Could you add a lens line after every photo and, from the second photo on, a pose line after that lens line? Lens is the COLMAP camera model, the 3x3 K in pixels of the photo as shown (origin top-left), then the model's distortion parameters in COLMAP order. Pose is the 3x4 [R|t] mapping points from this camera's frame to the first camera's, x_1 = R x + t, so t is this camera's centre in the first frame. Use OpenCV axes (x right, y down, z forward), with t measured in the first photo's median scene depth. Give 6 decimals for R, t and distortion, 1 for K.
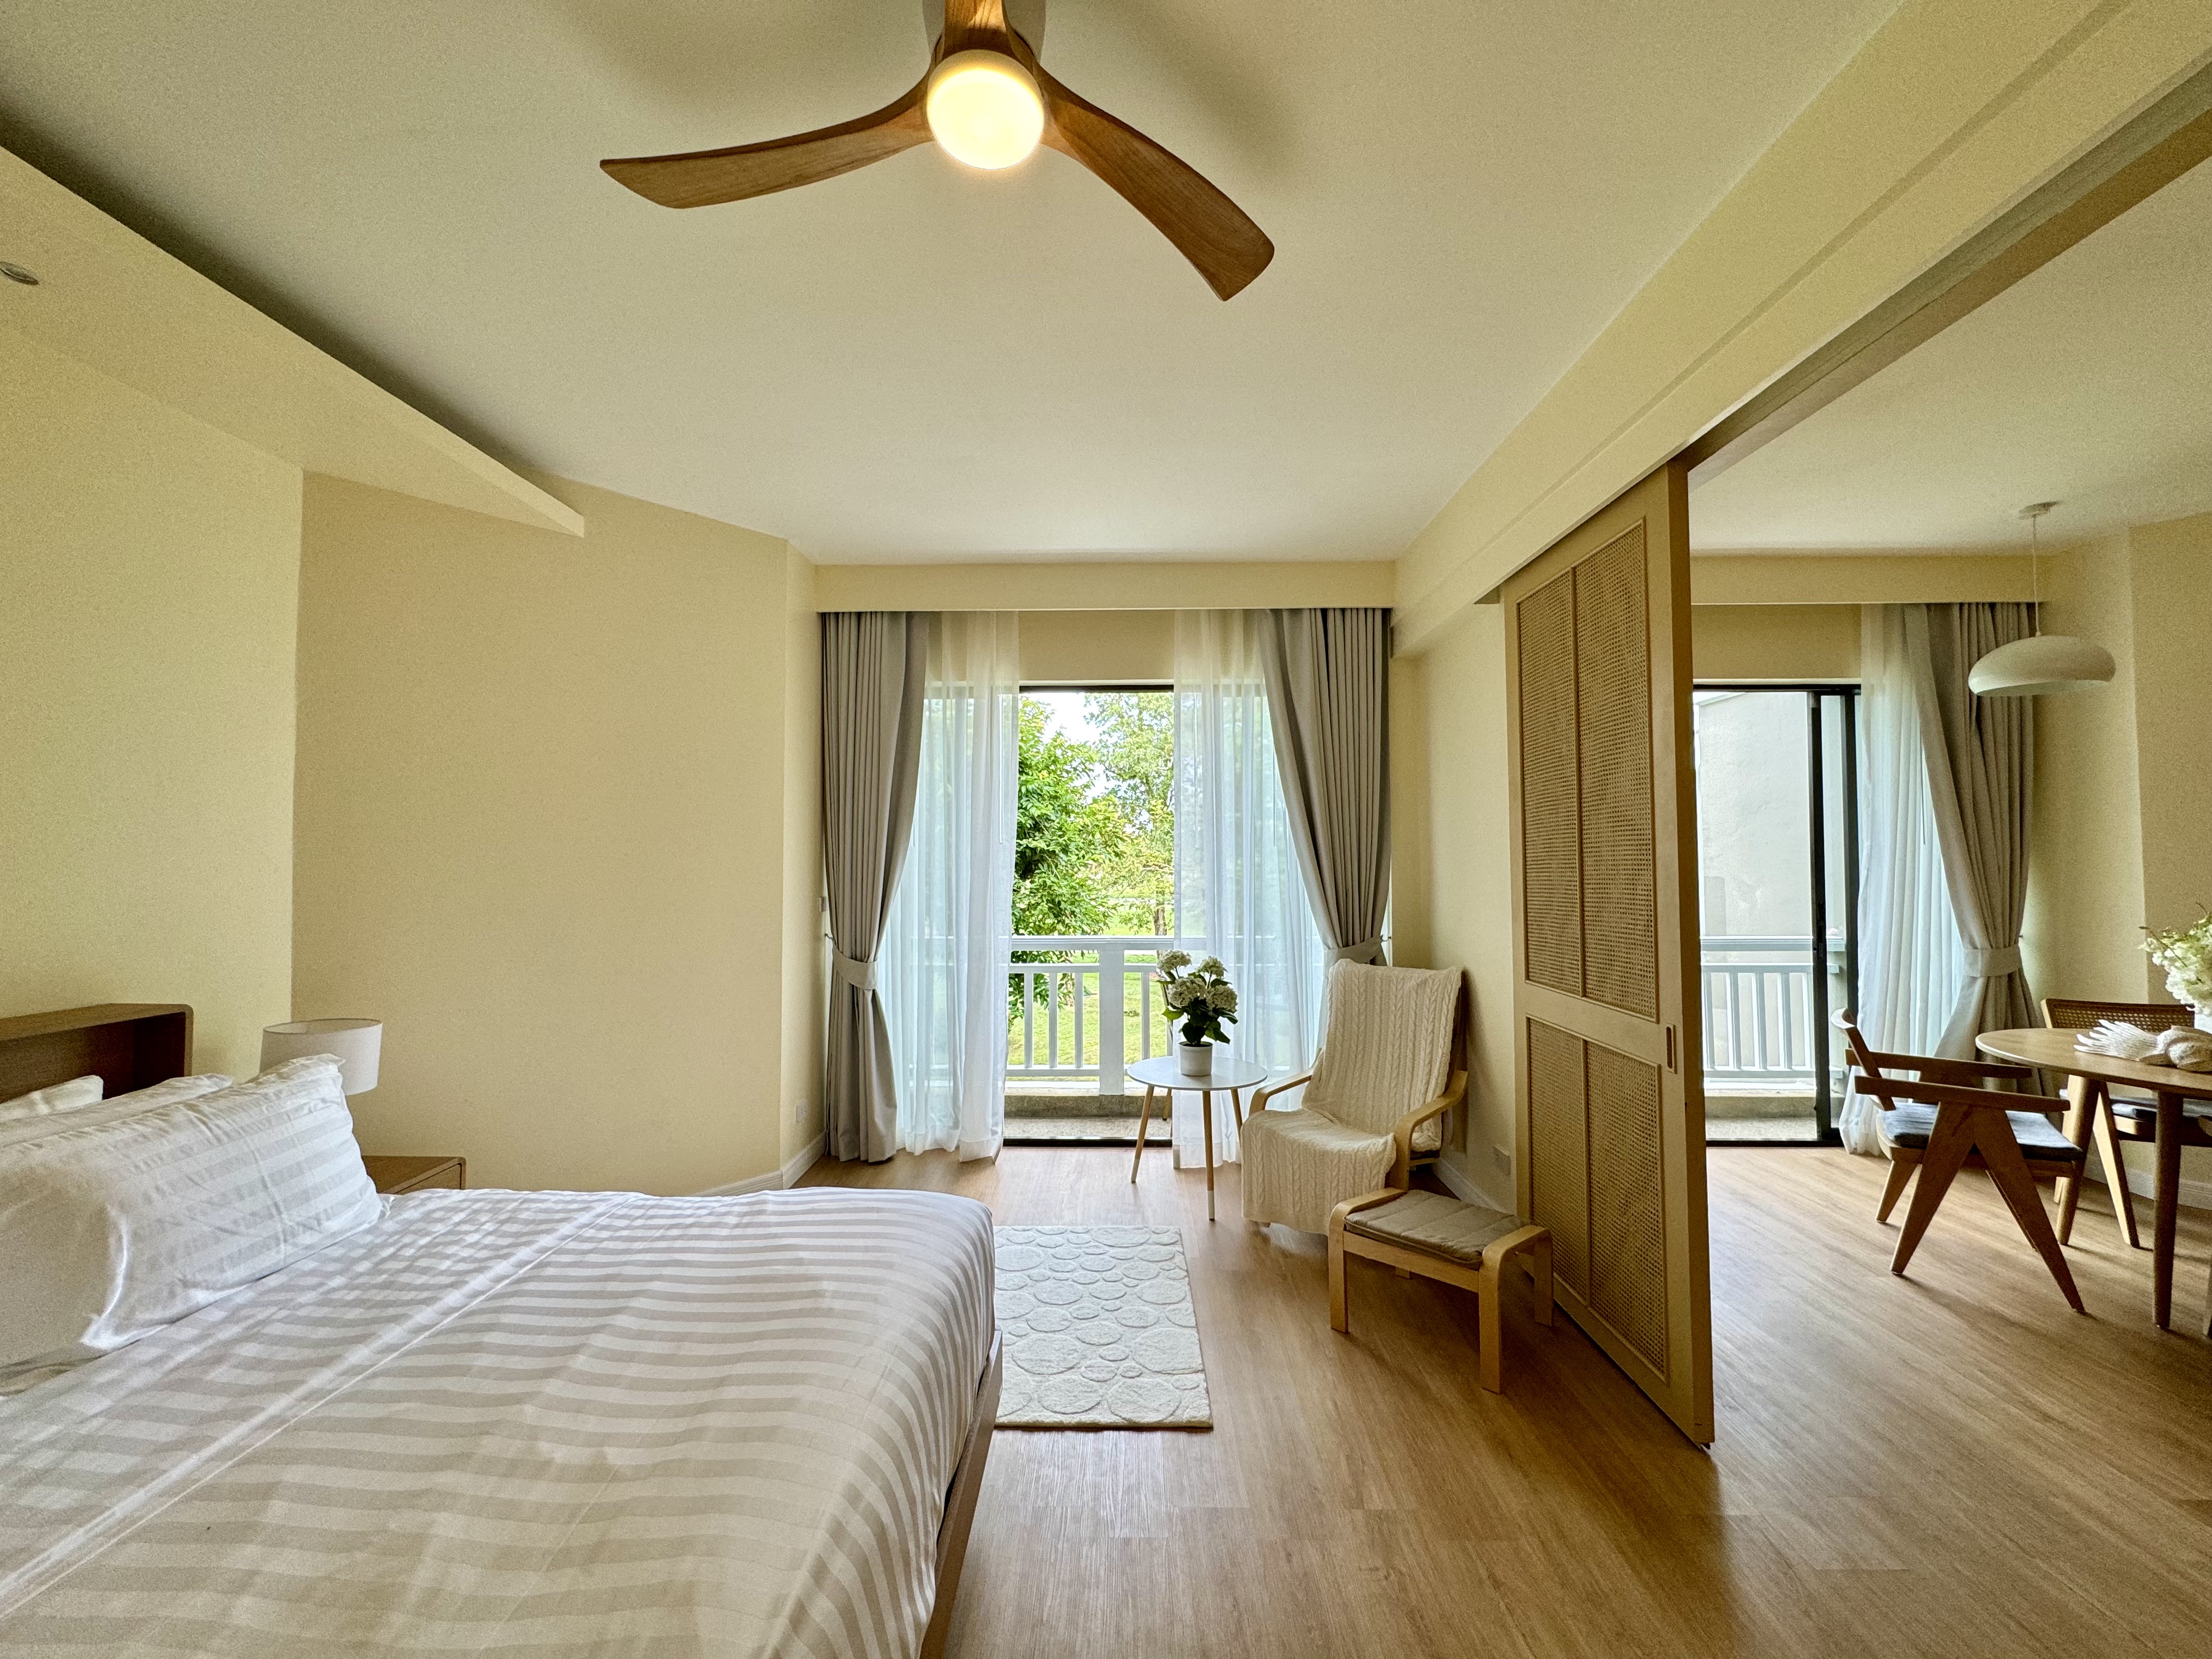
lens RADIAL K [[888.1, 0, 1106.3], [0, 888.1, 832.4], [0, 0, 1]] dist [-0.004360, 0.000981]
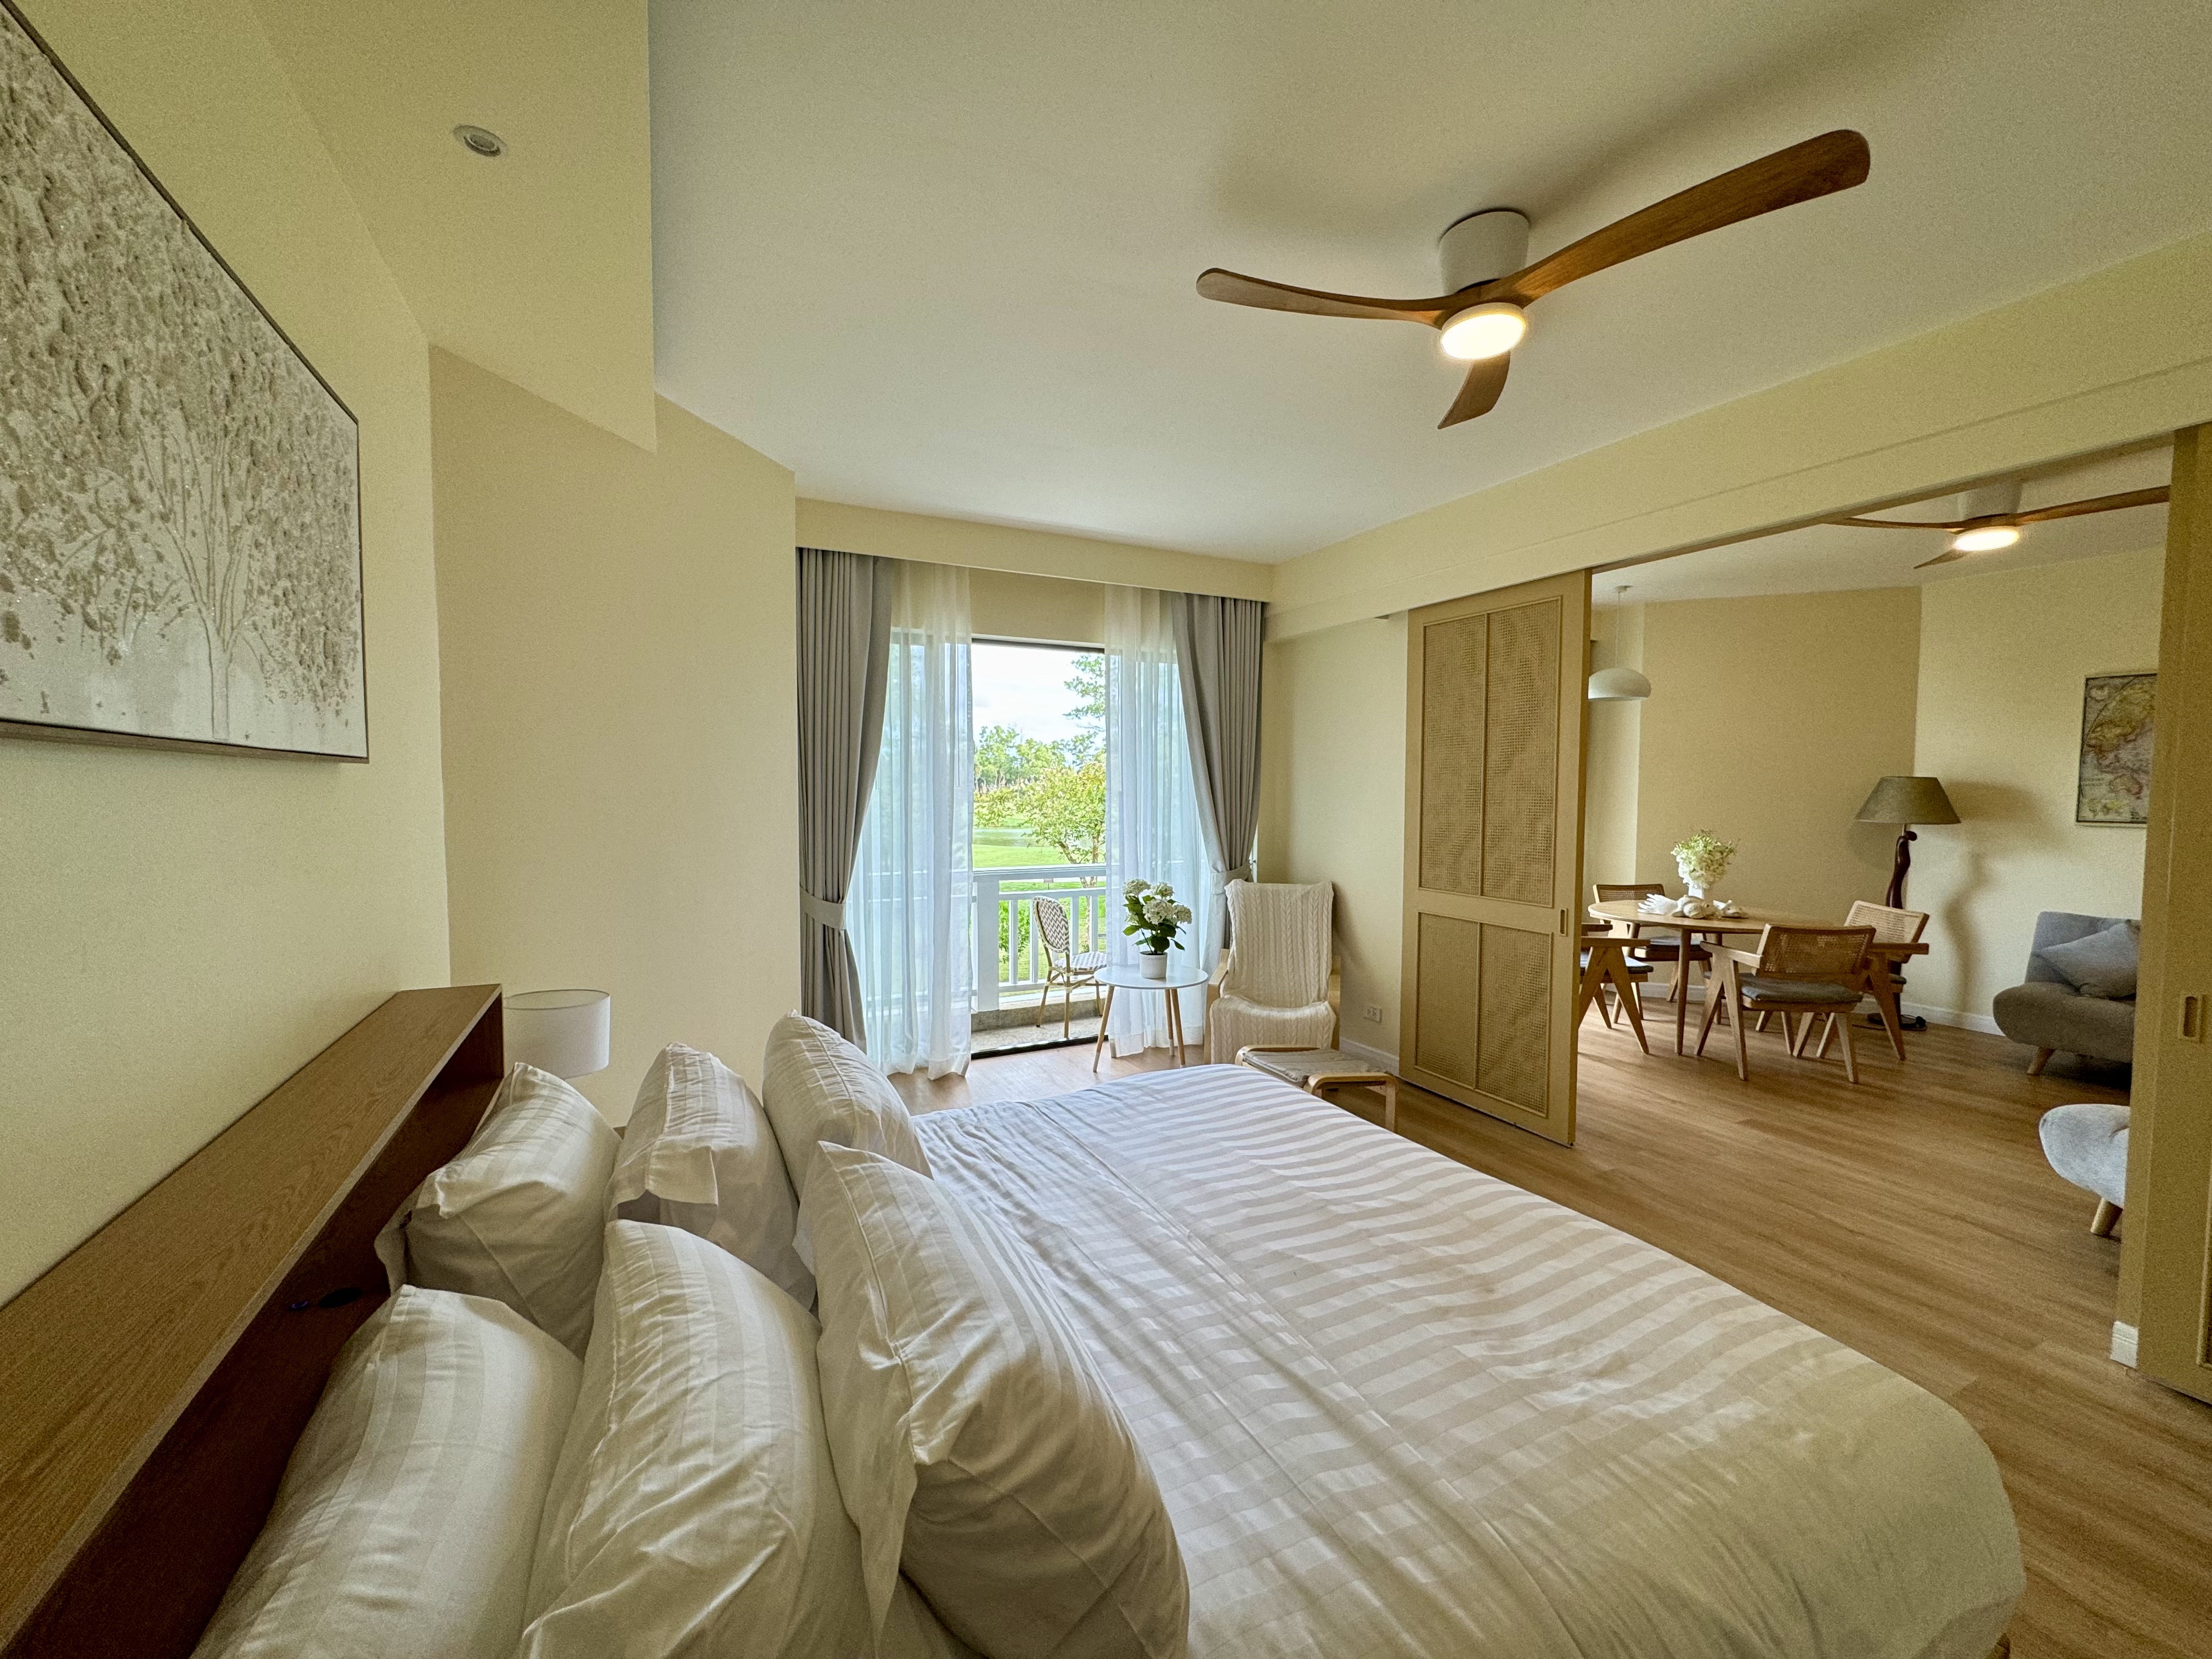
lens RADIAL K [[888.1, 0, 1105.6], [0, 888.1, 833.1], [0, 0, 1]] dist [-0.004360, 0.000981]
pose [[0.884992, -0.019694, 0.465190, -0.750543], [-0.021133, 0.996376, 0.082387, -0.037834], [-0.465126, -0.082743, 0.881369, -0.056364]]
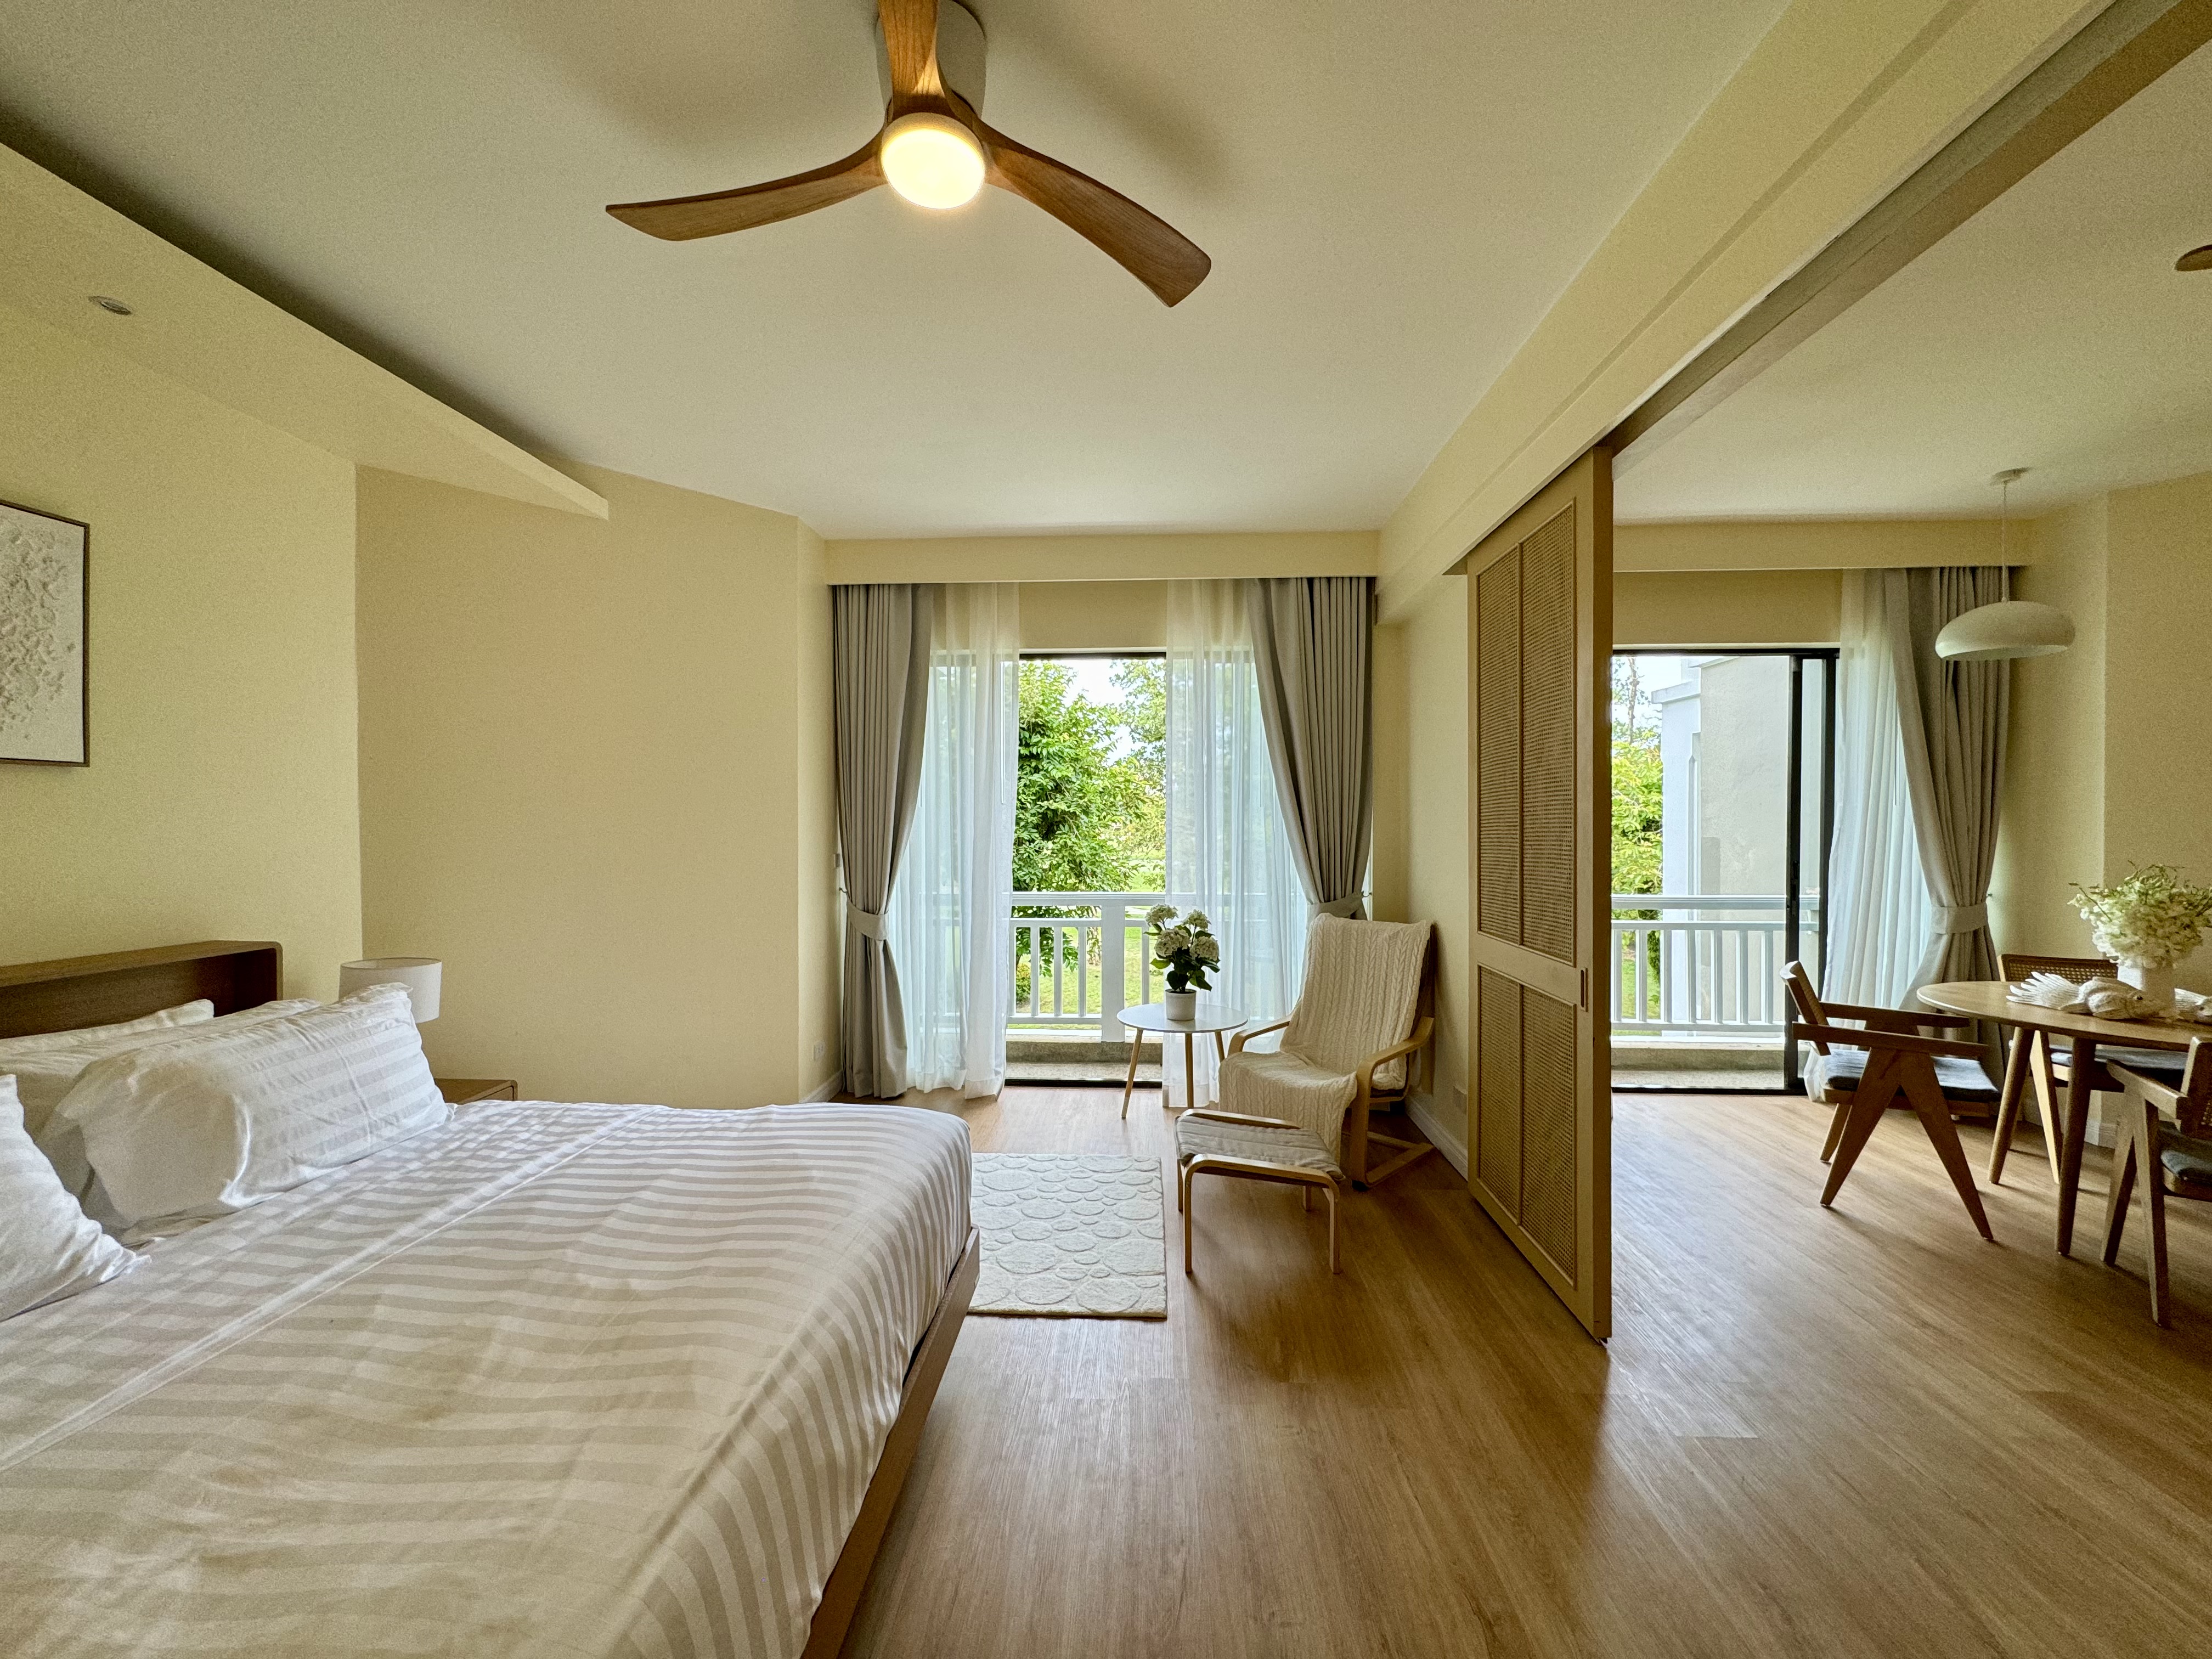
lens RADIAL K [[888.1, 0, 1106.0], [0, 888.1, 832.9], [0, 0, 1]] dist [-0.004360, 0.000981]
pose [[0.999418, 0.001711, -0.034076, 0.066804], [-0.000229, 0.999055, 0.043460, 0.001655], [0.034118, -0.043427, 0.998474, -0.090698]]
